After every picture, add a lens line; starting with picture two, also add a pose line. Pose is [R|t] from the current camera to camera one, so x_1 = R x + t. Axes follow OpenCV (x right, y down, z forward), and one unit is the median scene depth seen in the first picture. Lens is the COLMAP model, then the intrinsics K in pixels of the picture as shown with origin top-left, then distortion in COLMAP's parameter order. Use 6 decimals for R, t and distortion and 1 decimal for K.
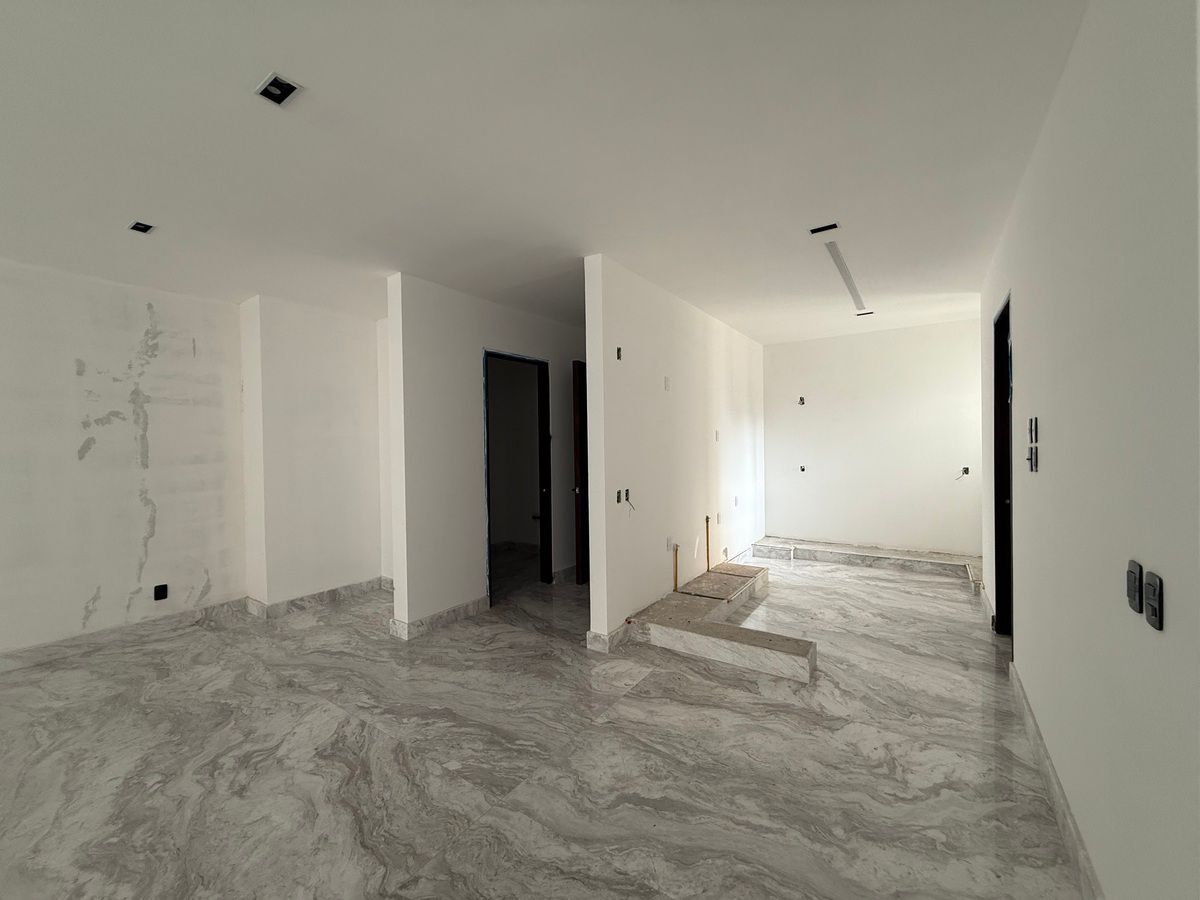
lens RADIAL K [[476.8, 0, 596.4], [0, 476.8, 449.6], [0, 0, 1]] dist [-0.001097, 0.000359]
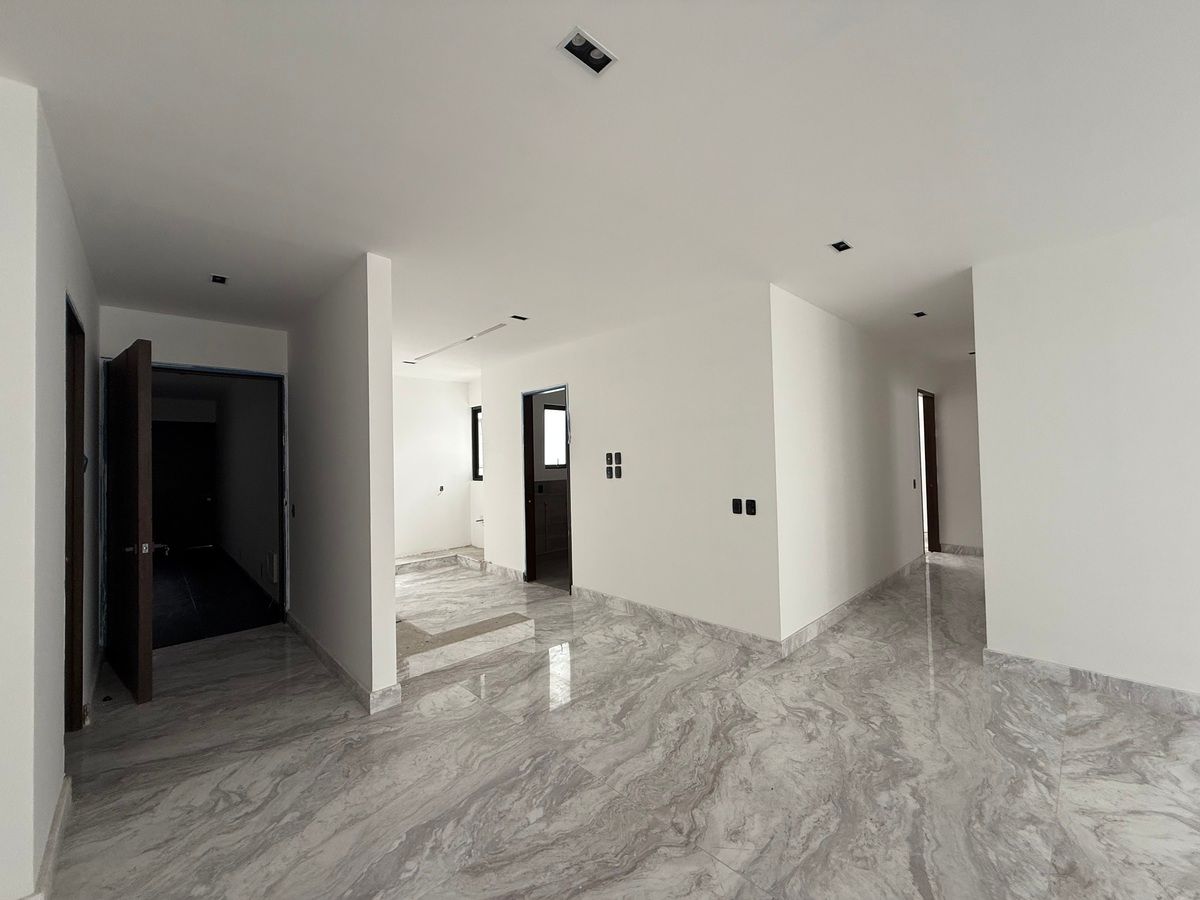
lens RADIAL K [[476.8, 0, 596.3], [0, 476.8, 448.9], [0, 0, 1]] dist [-0.001097, 0.000359]
pose [[0.206413, 0.033367, 0.977896, -0.904208], [0.030953, 0.998695, -0.040611, -0.000125], [-0.977975, 0.038651, 0.205111, 0.505391]]
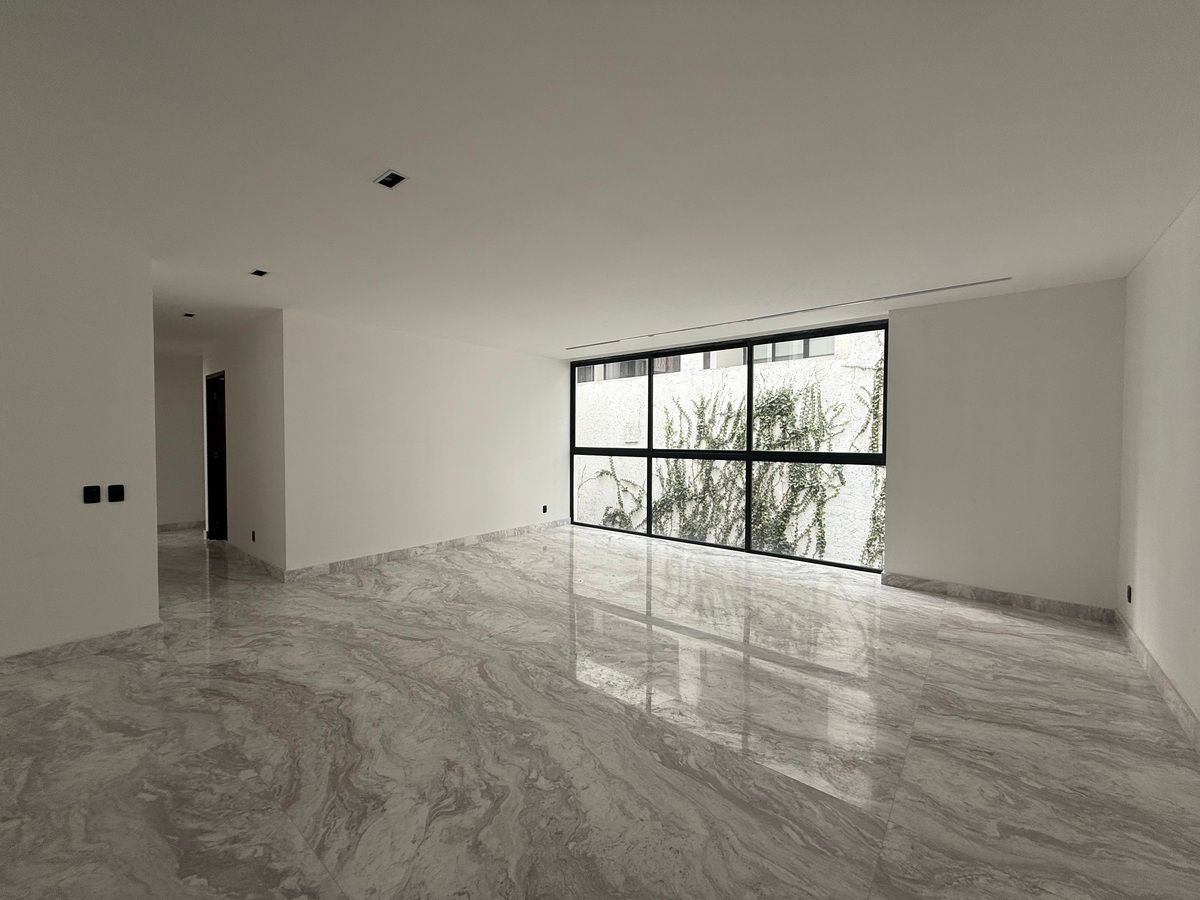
lens RADIAL K [[476.8, 0, 597.1], [0, 476.8, 449.7], [0, 0, 1]] dist [-0.001097, 0.000359]
pose [[-0.996383, 0.010650, 0.084300, -0.826301], [0.013771, 0.999238, 0.036521, -0.014815], [-0.083847, 0.037550, -0.995771, 1.415756]]
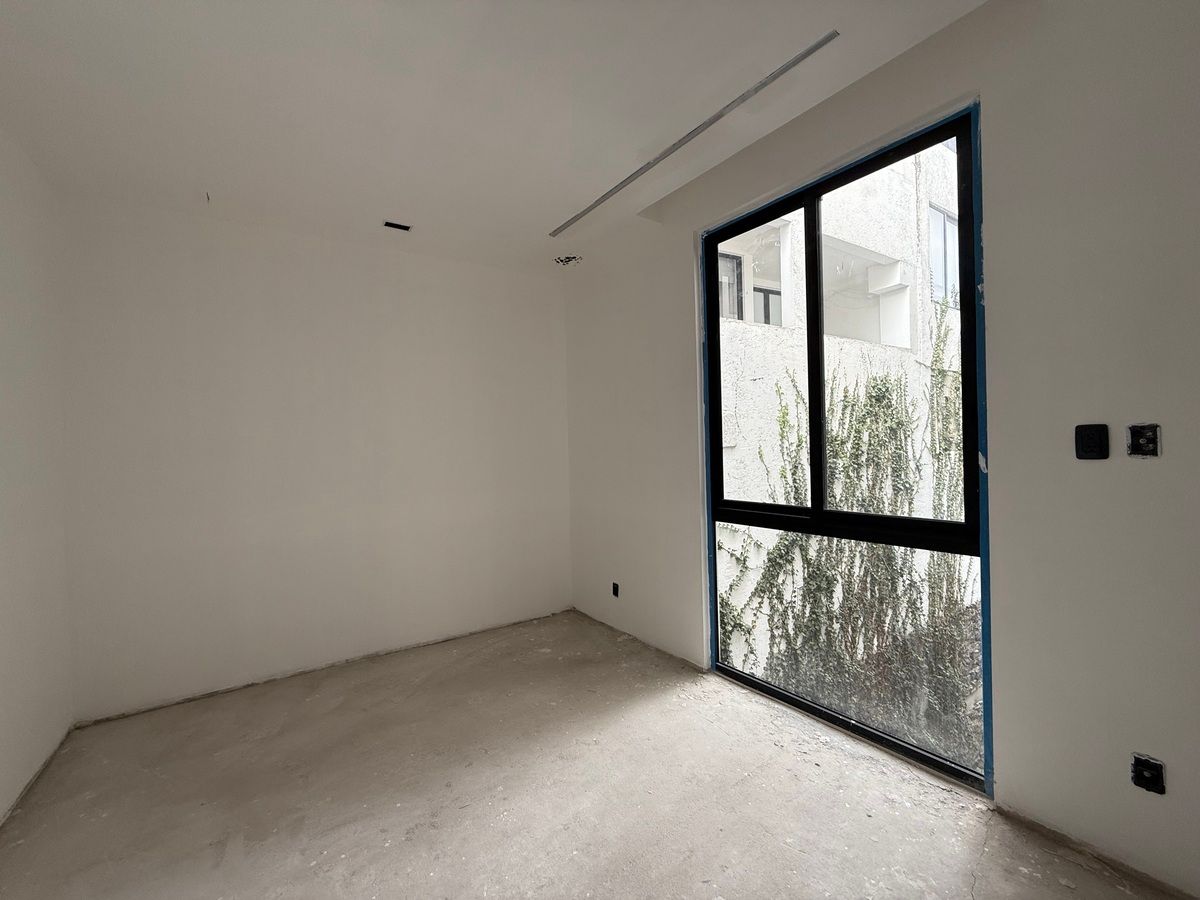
lens RADIAL K [[476.8, 0, 600.2], [0, 476.8, 451.8], [0, 0, 1]] dist [-0.001097, 0.000359]
pose [[-0.319618, 0.042376, -0.946599, 1.220980], [0.022575, 0.999056, 0.037102, 0.004882], [0.947278, -0.009512, -0.320273, -2.349977]]
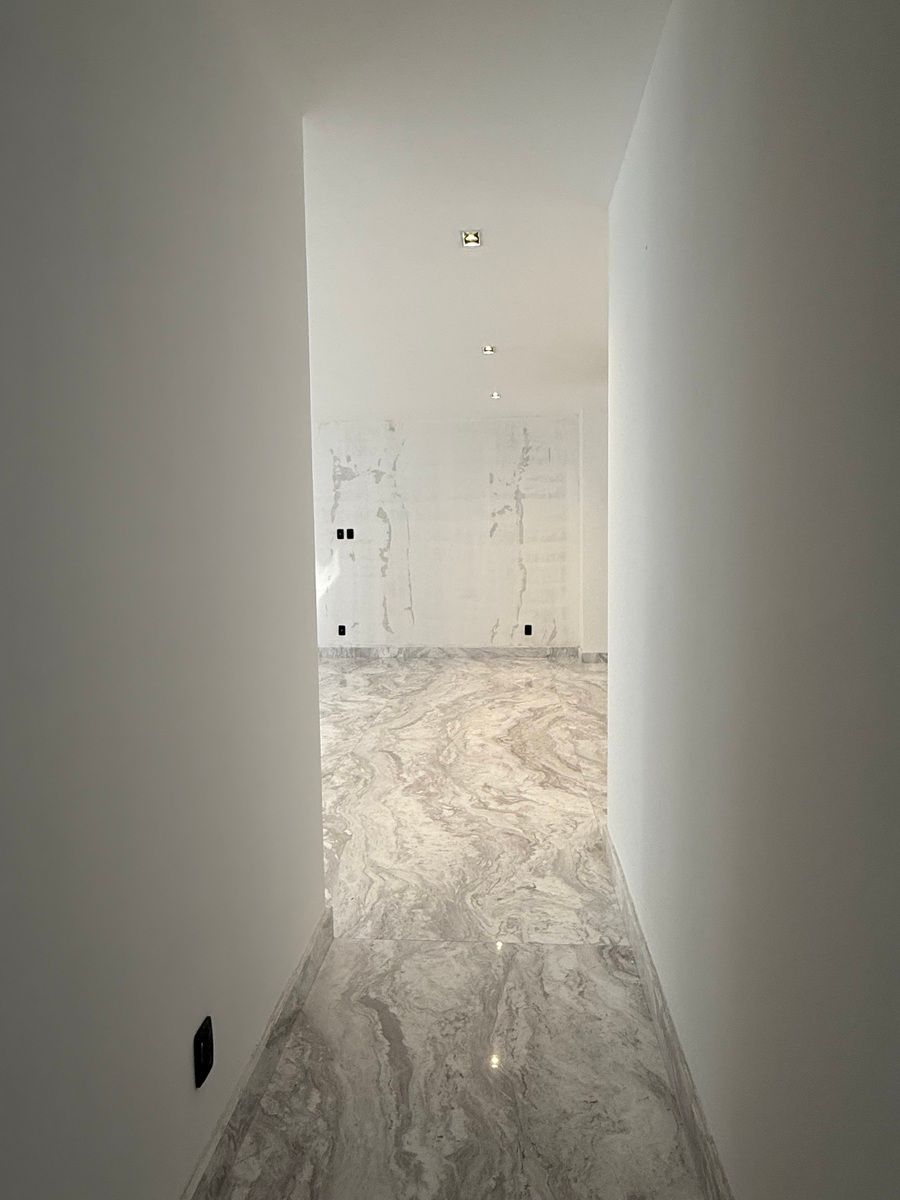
lens RADIAL K [[761.2, 0, 448.7], [0, 761.2, 597.3], [0, 0, 1]] dist [0.002636, 0.000166]
pose [[0.499801, 0.077562, -0.862661, 1.264949], [-0.003957, 0.996177, 0.087274, 0.000315], [0.866131, -0.040206, 0.498197, -0.473258]]
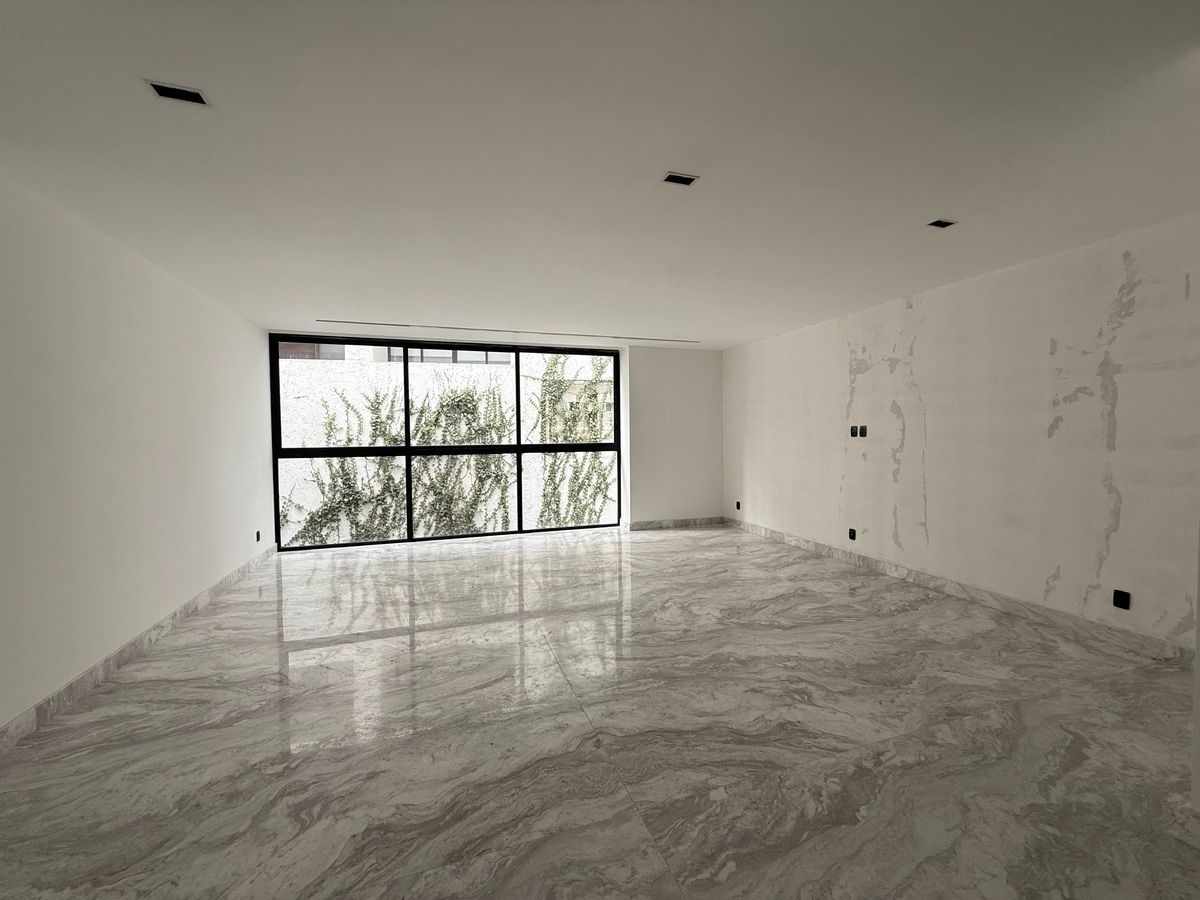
lens RADIAL K [[476.8, 0, 596.6], [0, 476.8, 450.3], [0, 0, 1]] dist [-0.001097, 0.000359]
pose [[-0.598518, 0.050236, -0.799532, 0.387135], [0.010173, 0.998428, 0.055117, -0.022327], [0.801045, 0.024855, -0.598089, 1.006753]]
